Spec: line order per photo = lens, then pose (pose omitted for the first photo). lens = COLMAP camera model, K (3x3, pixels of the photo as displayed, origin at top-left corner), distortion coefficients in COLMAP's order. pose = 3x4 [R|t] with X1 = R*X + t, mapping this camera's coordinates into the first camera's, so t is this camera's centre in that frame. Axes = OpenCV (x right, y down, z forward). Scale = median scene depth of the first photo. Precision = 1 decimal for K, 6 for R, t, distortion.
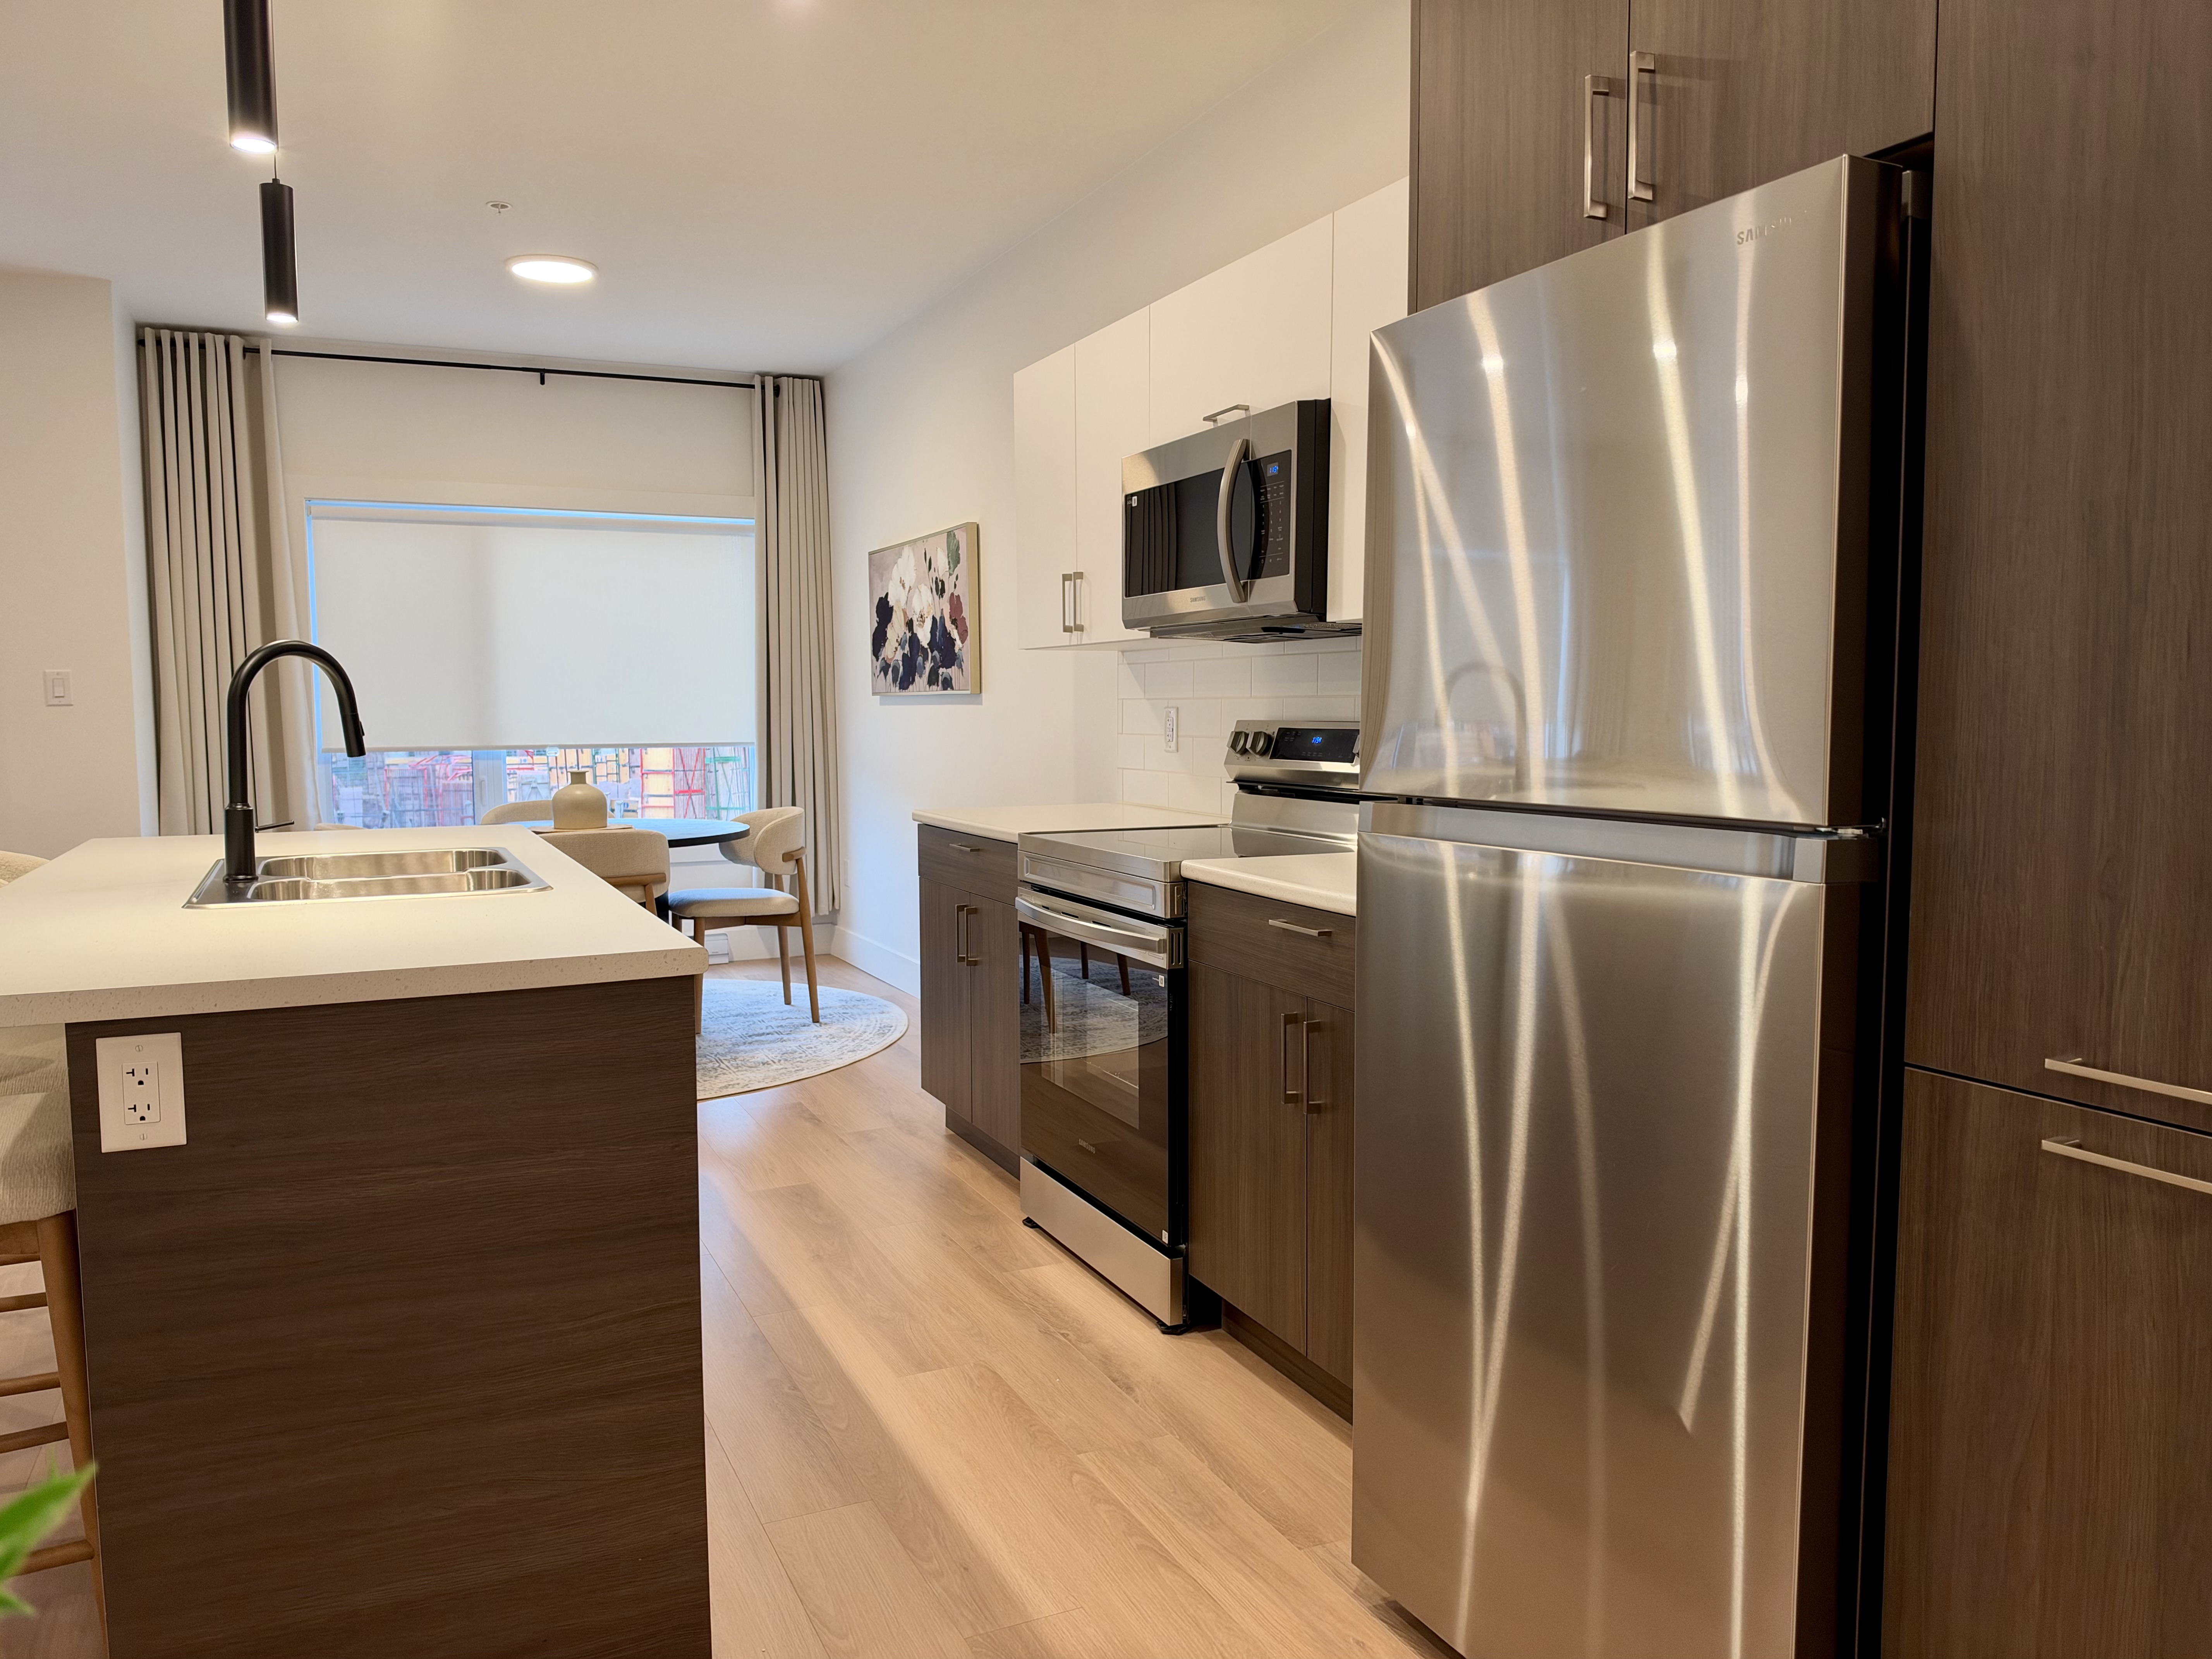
lens RADIAL K [[1590.8, 0, 1113.1], [0, 1590.8, 822.6], [0, 0, 1]] dist [0.035352, -0.066686]
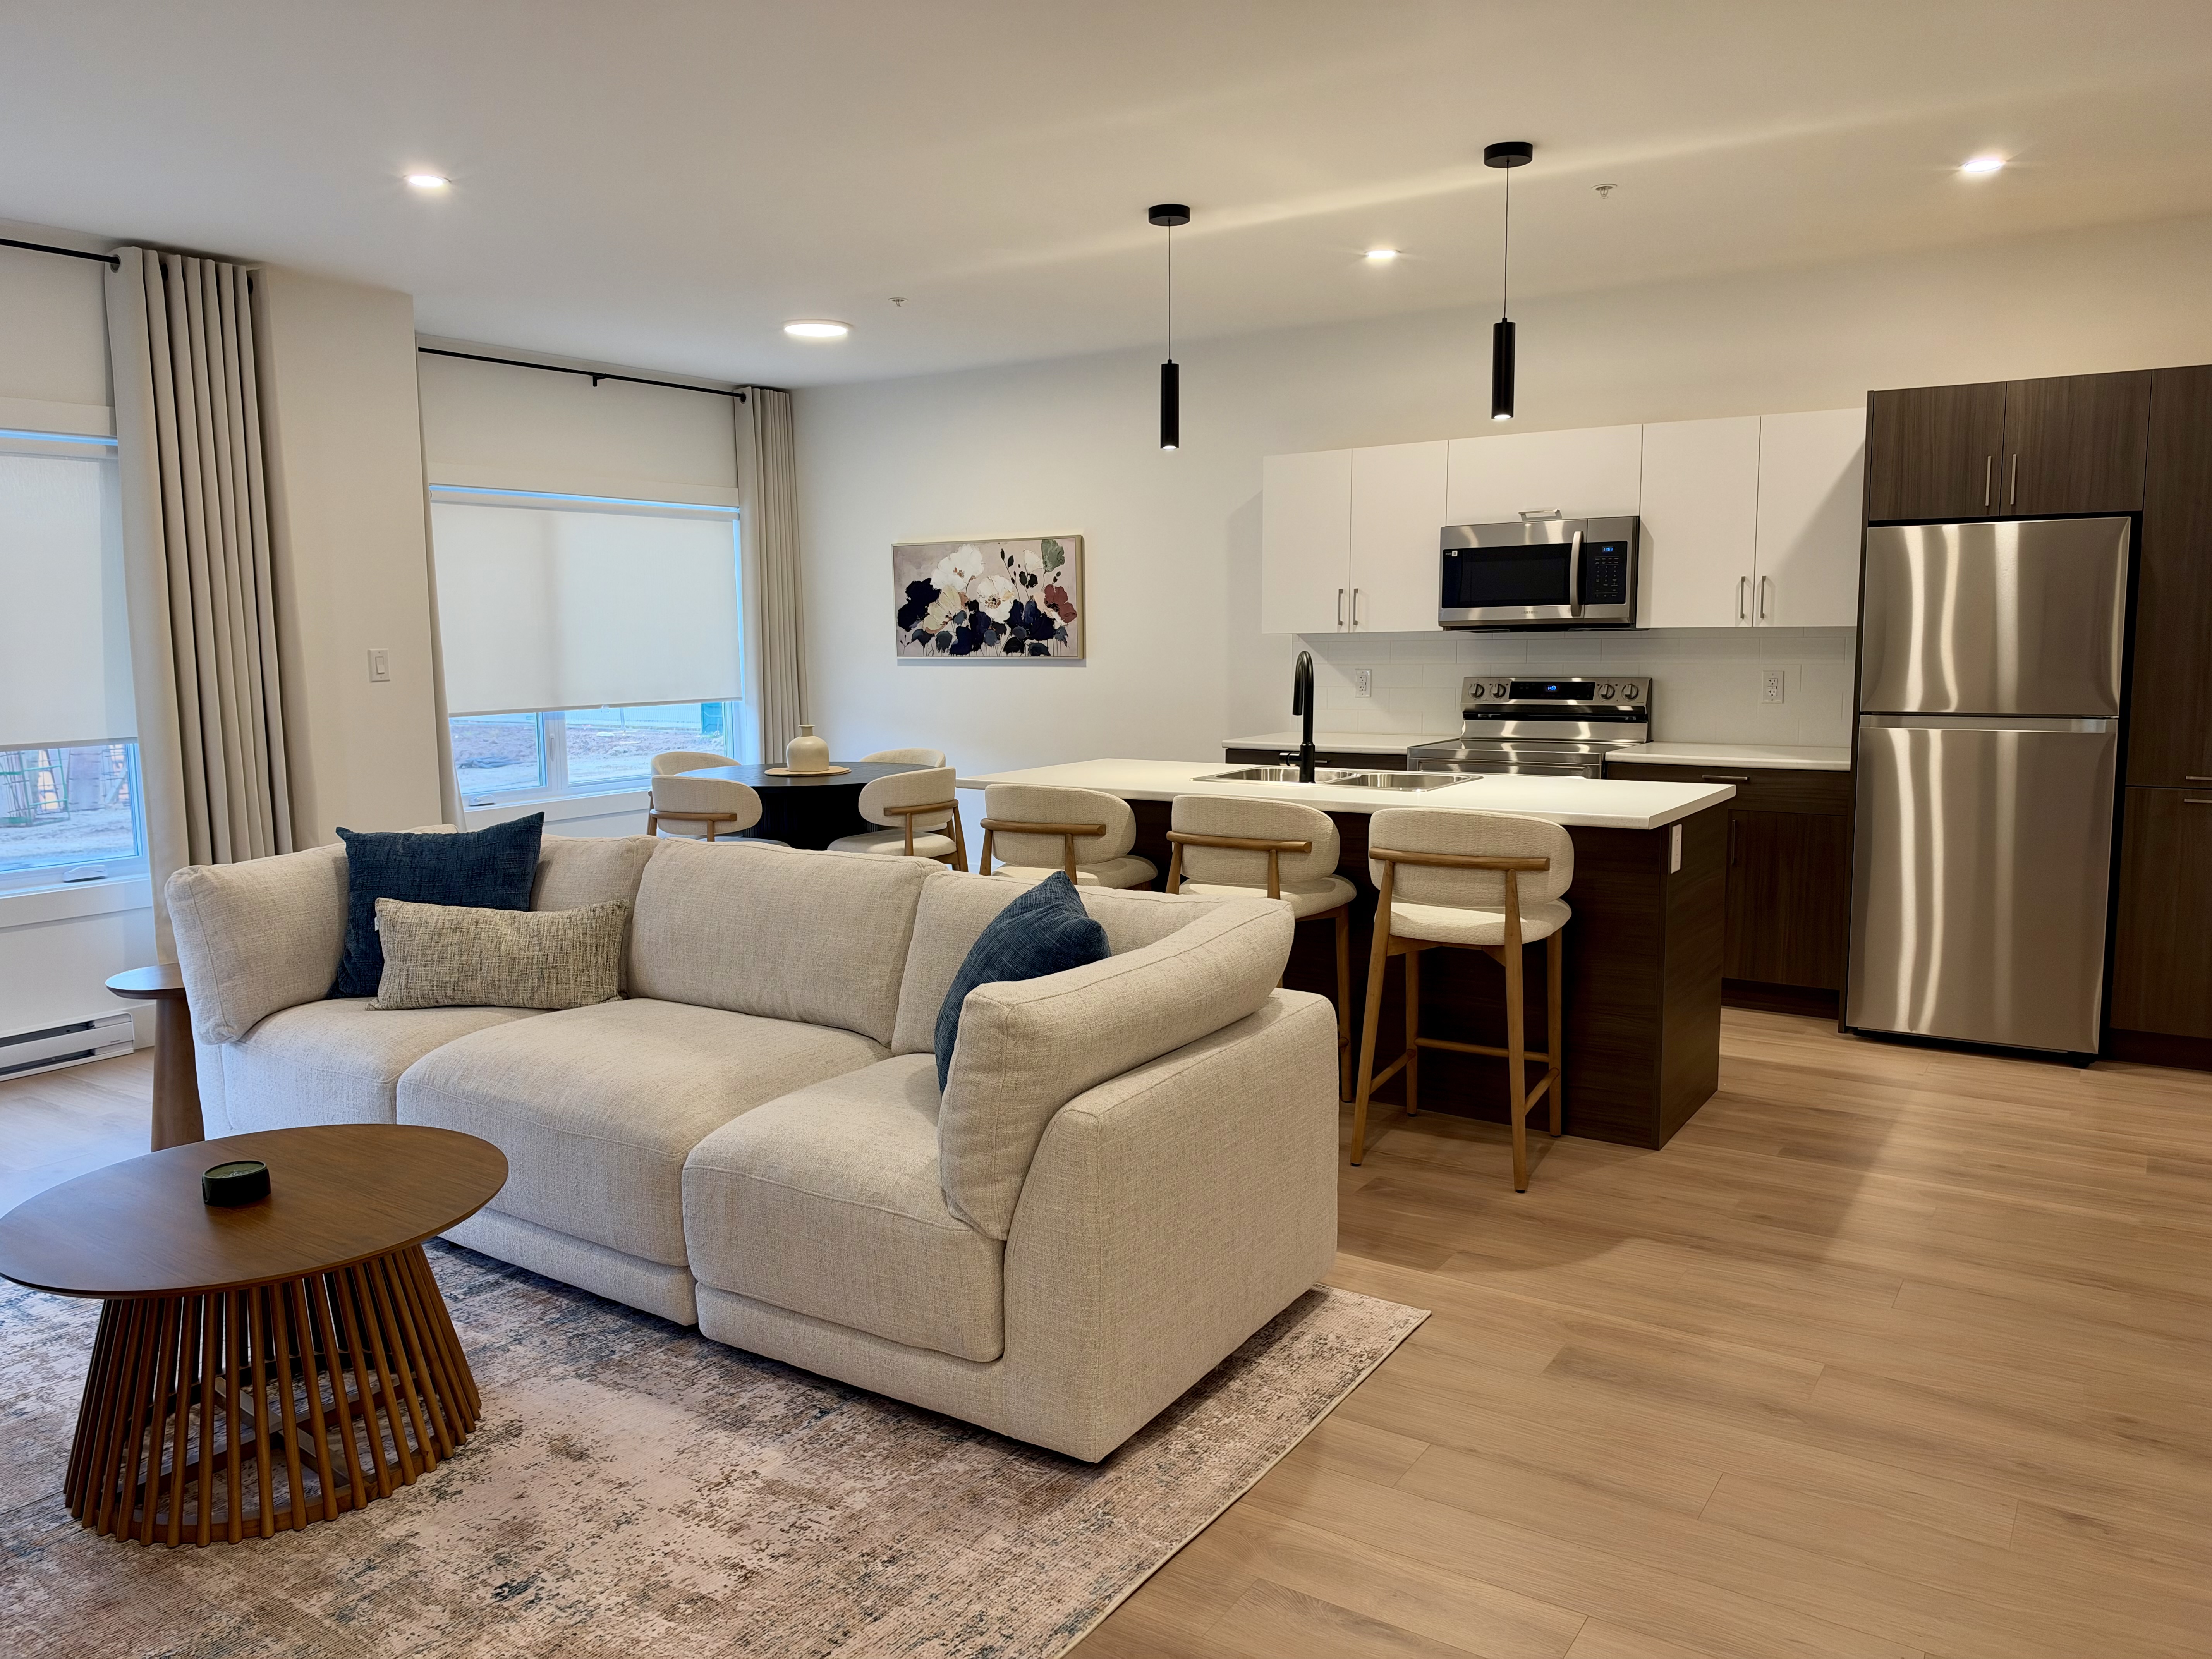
lens RADIAL K [[1590.8, 0, 1096.0], [0, 1590.8, 829.8], [0, 0, 1]] dist [0.035352, -0.066686]
pose [[0.863552, -0.067163, 0.499766, -0.758654], [0.045211, 0.997411, 0.055920, -0.009906], [-0.502228, -0.025695, 0.864353, -0.196234]]
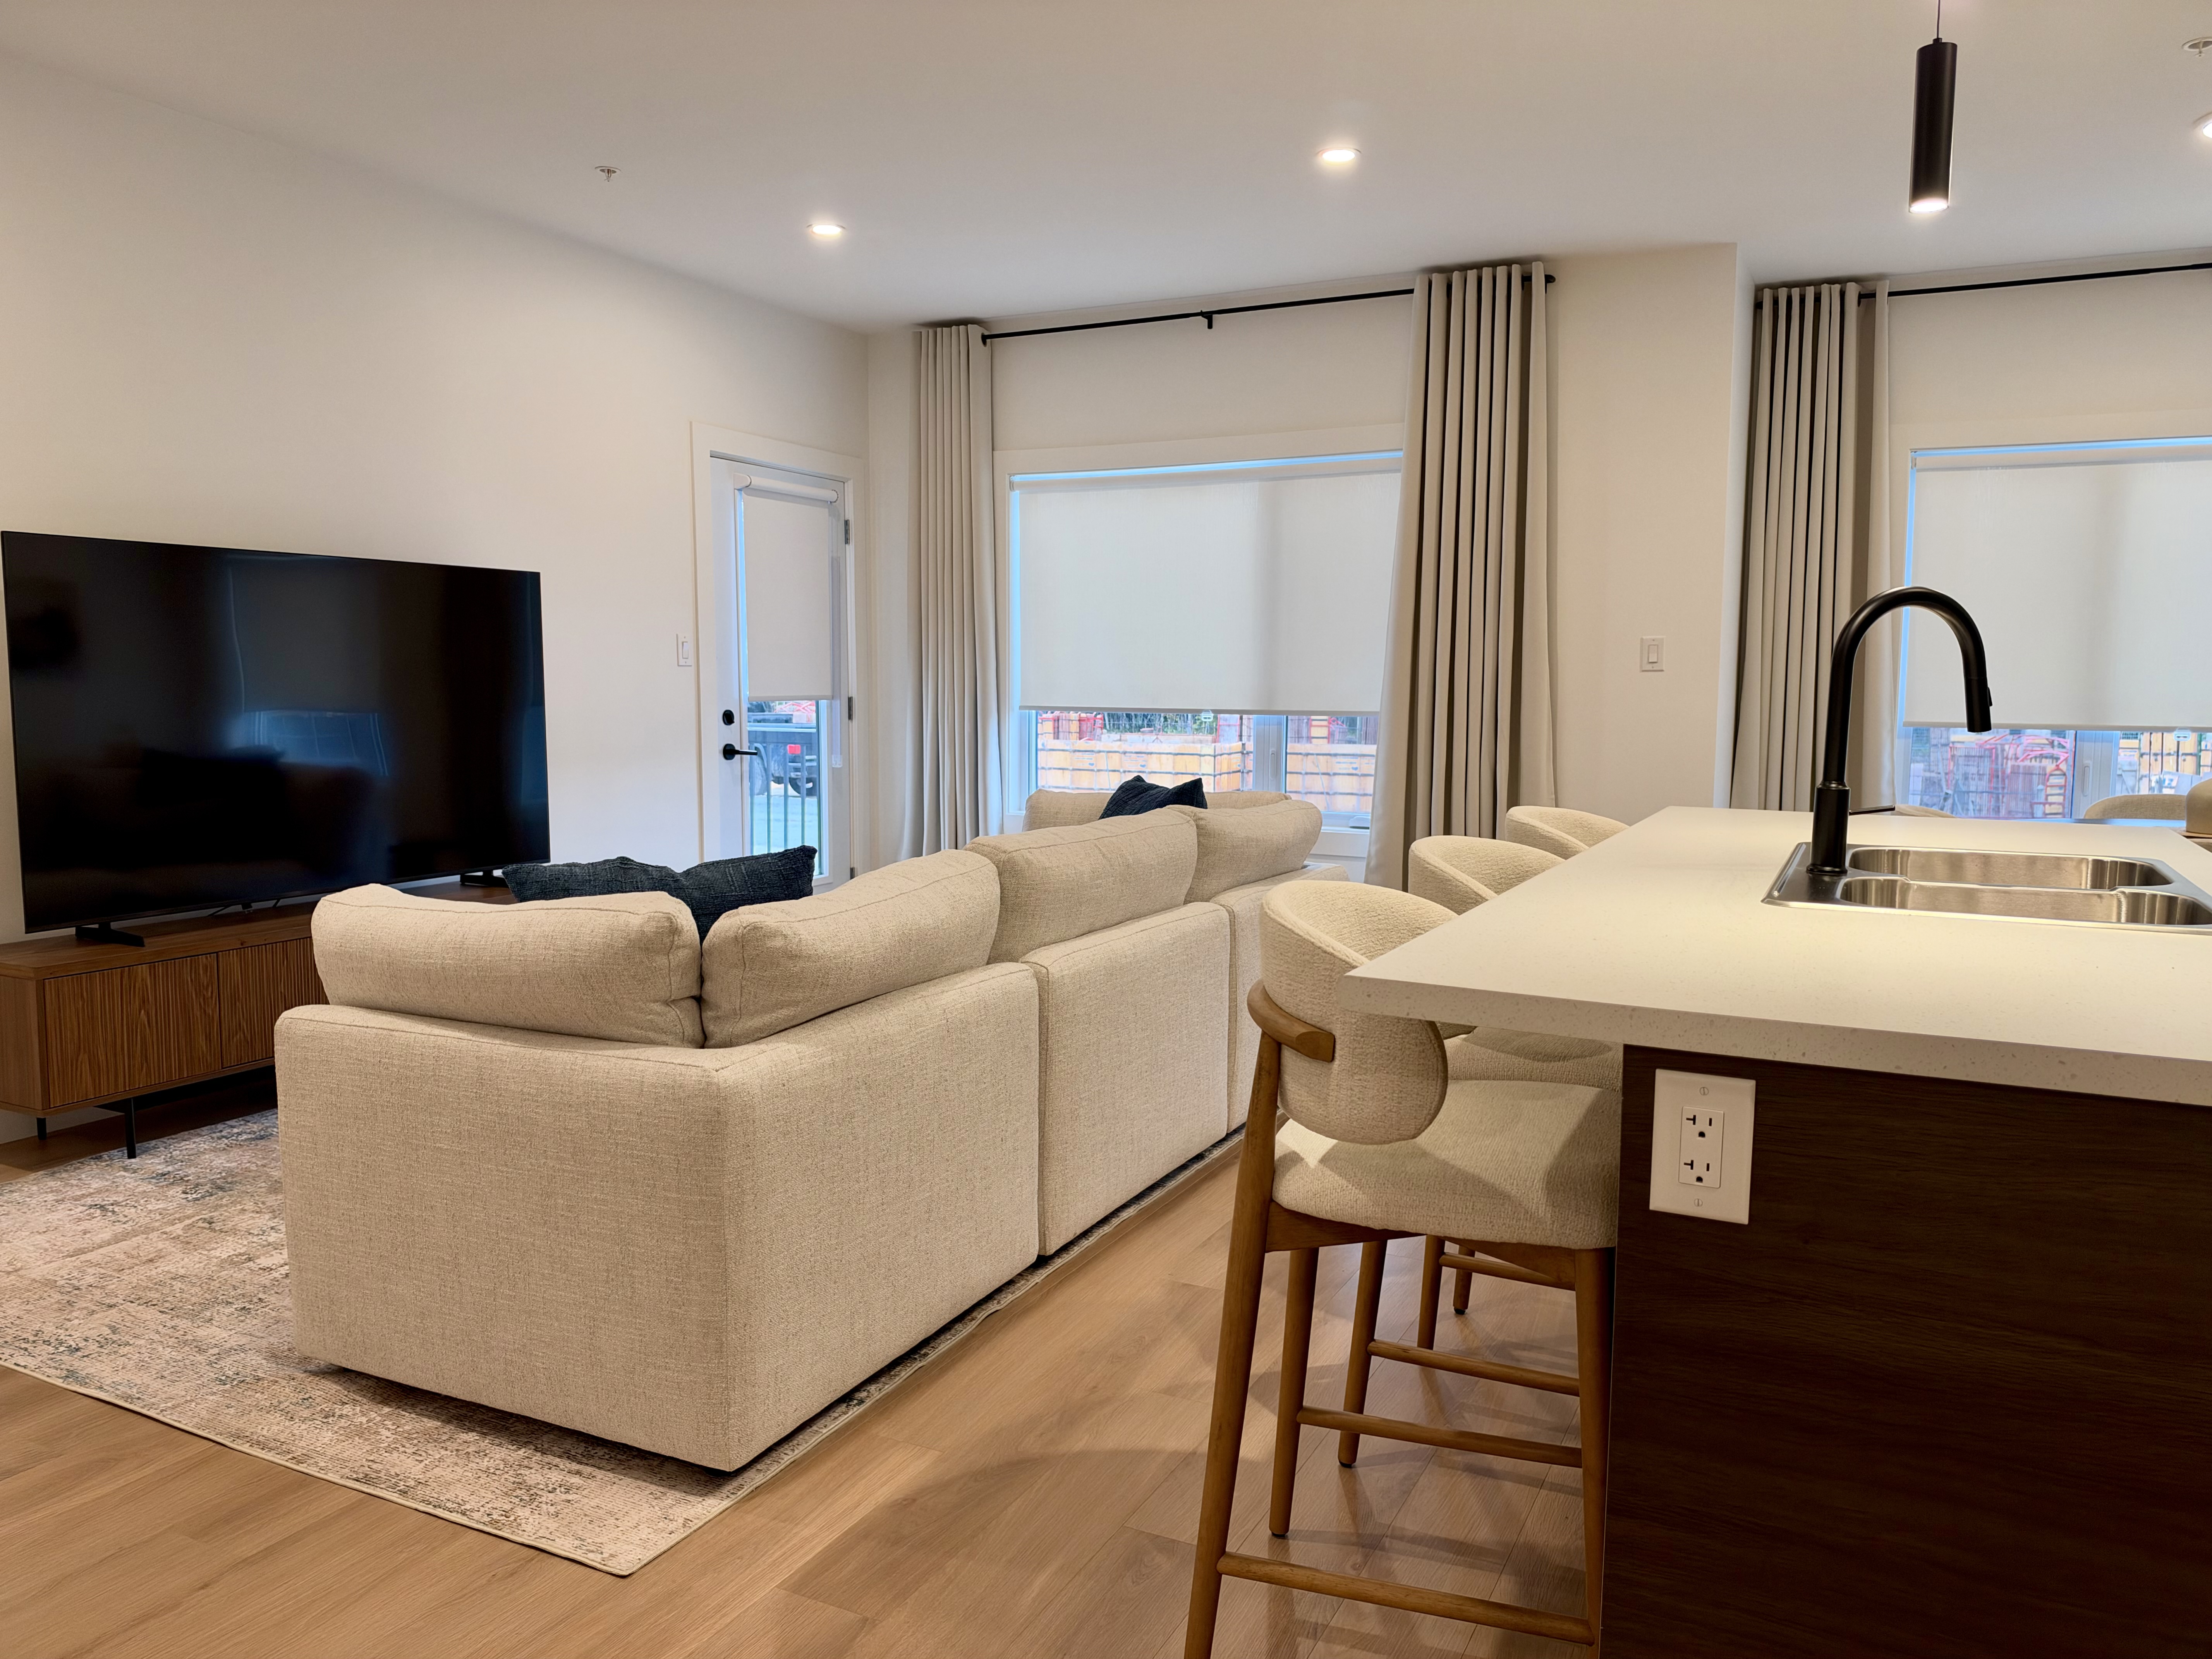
lens RADIAL K [[1590.8, 0, 1115.0], [0, 1590.8, 835.2], [0, 0, 1]] dist [0.035352, -0.066686]
pose [[0.617557, 0.091553, -0.781179, -0.053280], [-0.072911, 0.995589, 0.059042, -0.002463], [0.783139, 0.020494, 0.621509, 0.080282]]
